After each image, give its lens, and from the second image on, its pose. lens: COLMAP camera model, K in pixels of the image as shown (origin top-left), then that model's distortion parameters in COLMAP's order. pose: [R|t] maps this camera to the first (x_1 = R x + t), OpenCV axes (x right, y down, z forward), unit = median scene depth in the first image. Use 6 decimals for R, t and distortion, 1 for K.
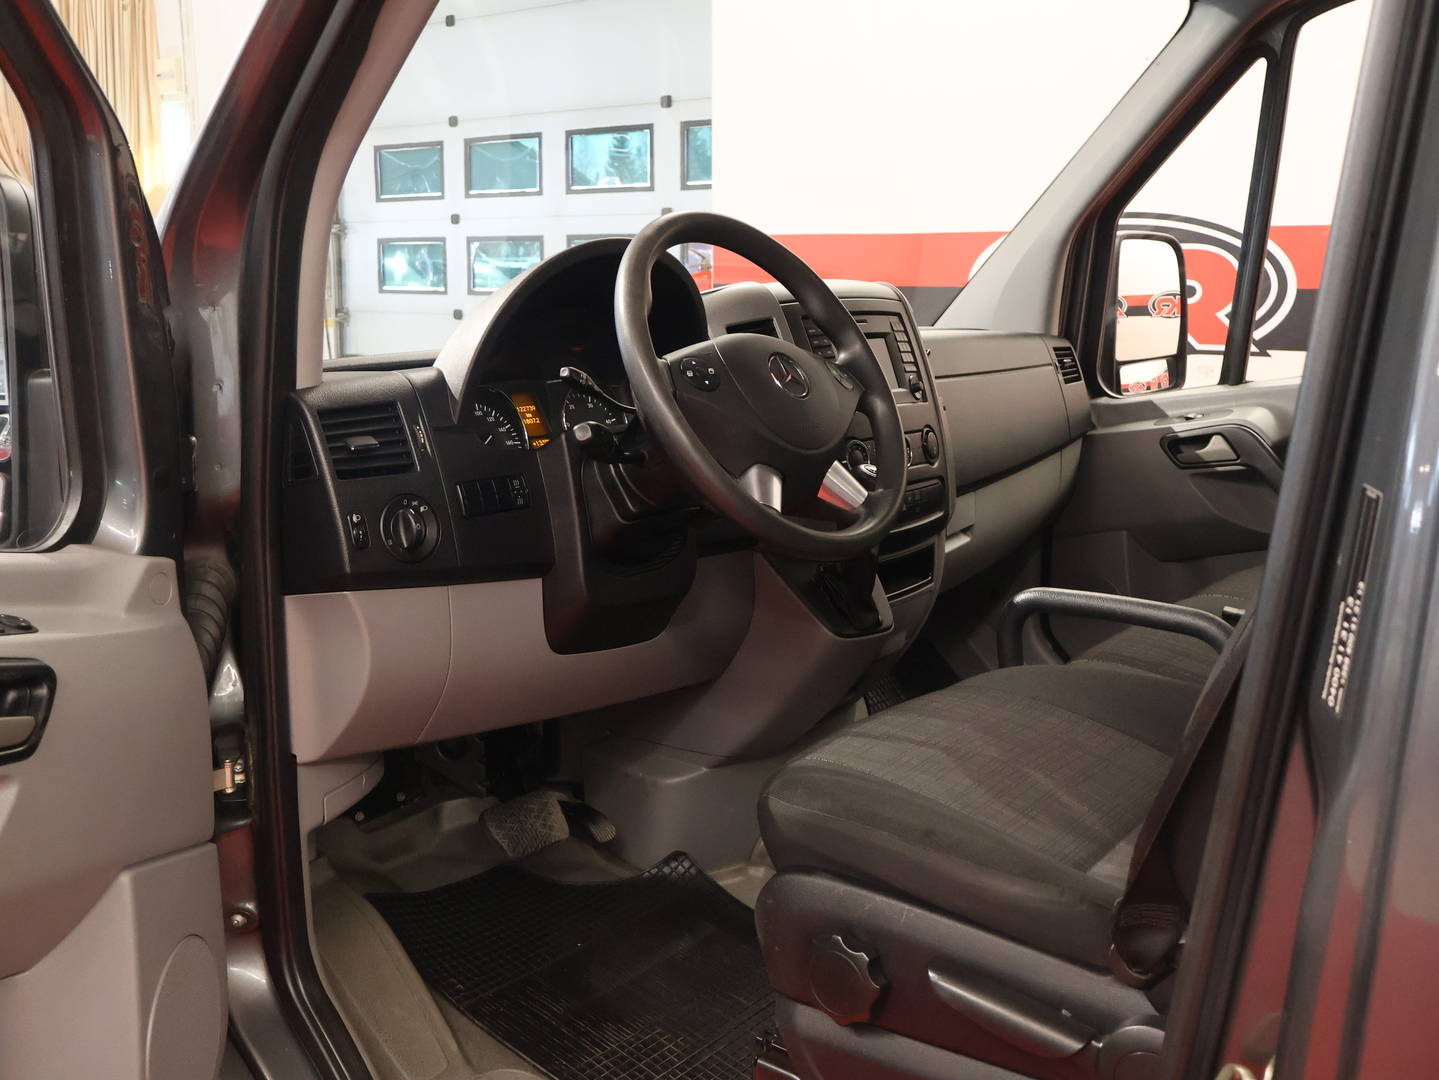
lens RADIAL K [[1356.1, 0, 719.9], [0, 1356.1, 567.4], [0, 0, 1]] dist [0.005618, -0.010022]
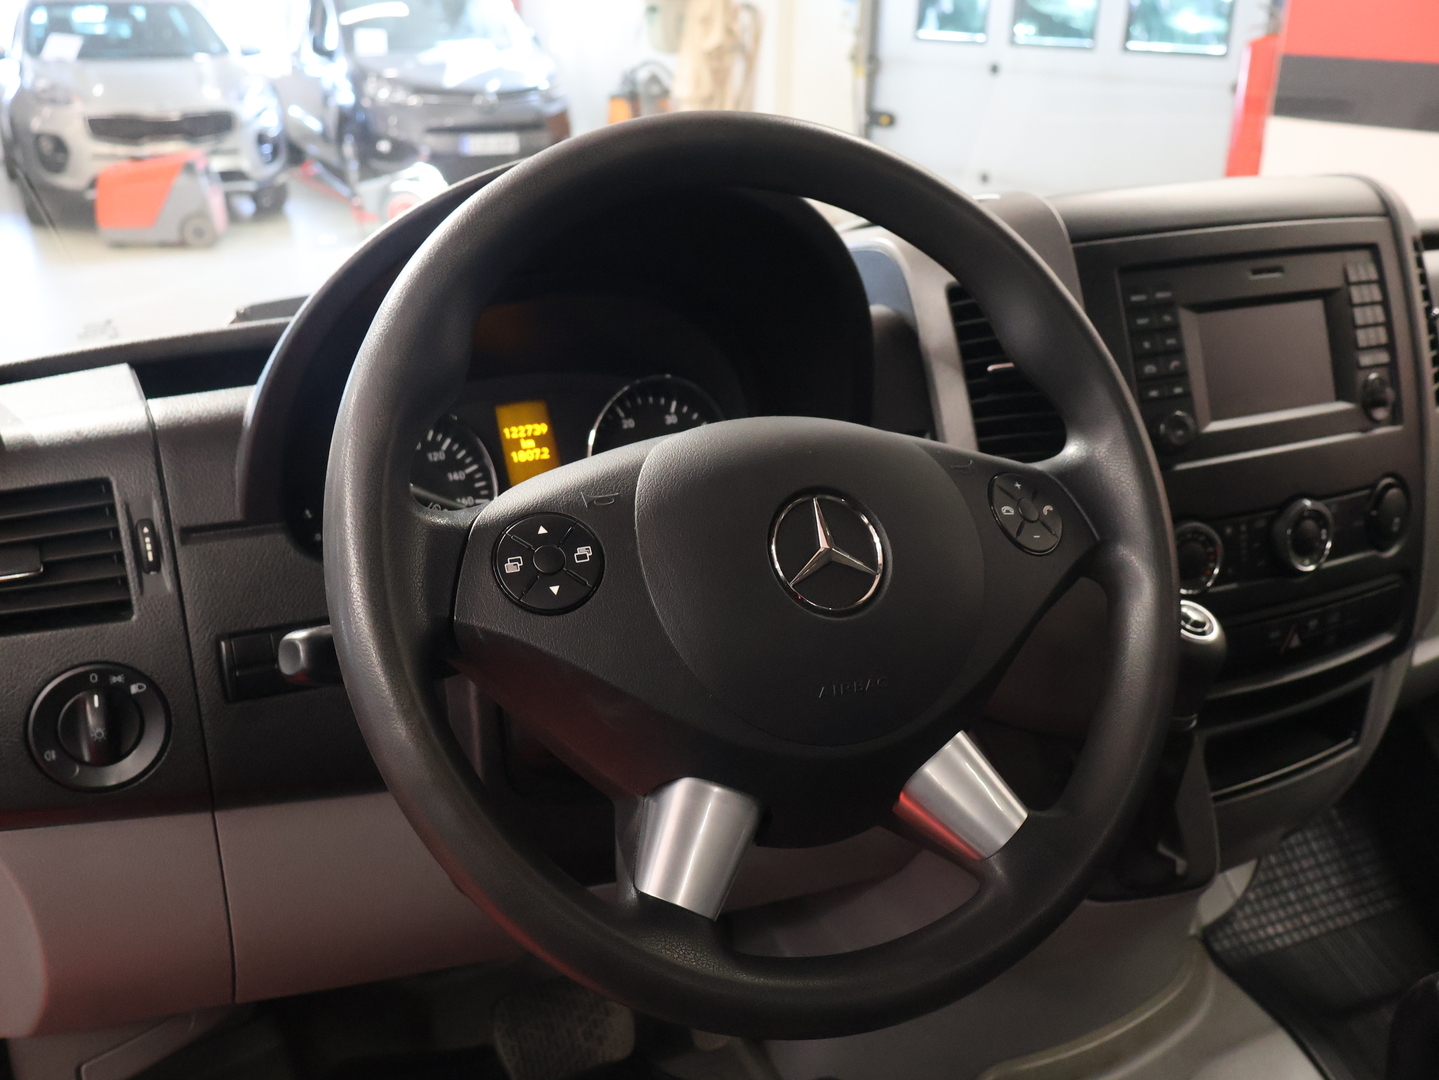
lens RADIAL K [[1359.5, 0, 719.3], [0, 1359.5, 513.0], [0, 0, 1]] dist [-0.000942, -0.009688]
pose [[0.908219, 0.158694, -0.387238, 0.136598], [-0.099095, 0.980549, 0.169423, -0.167789], [0.406593, -0.115500, 0.906279, 0.468613]]
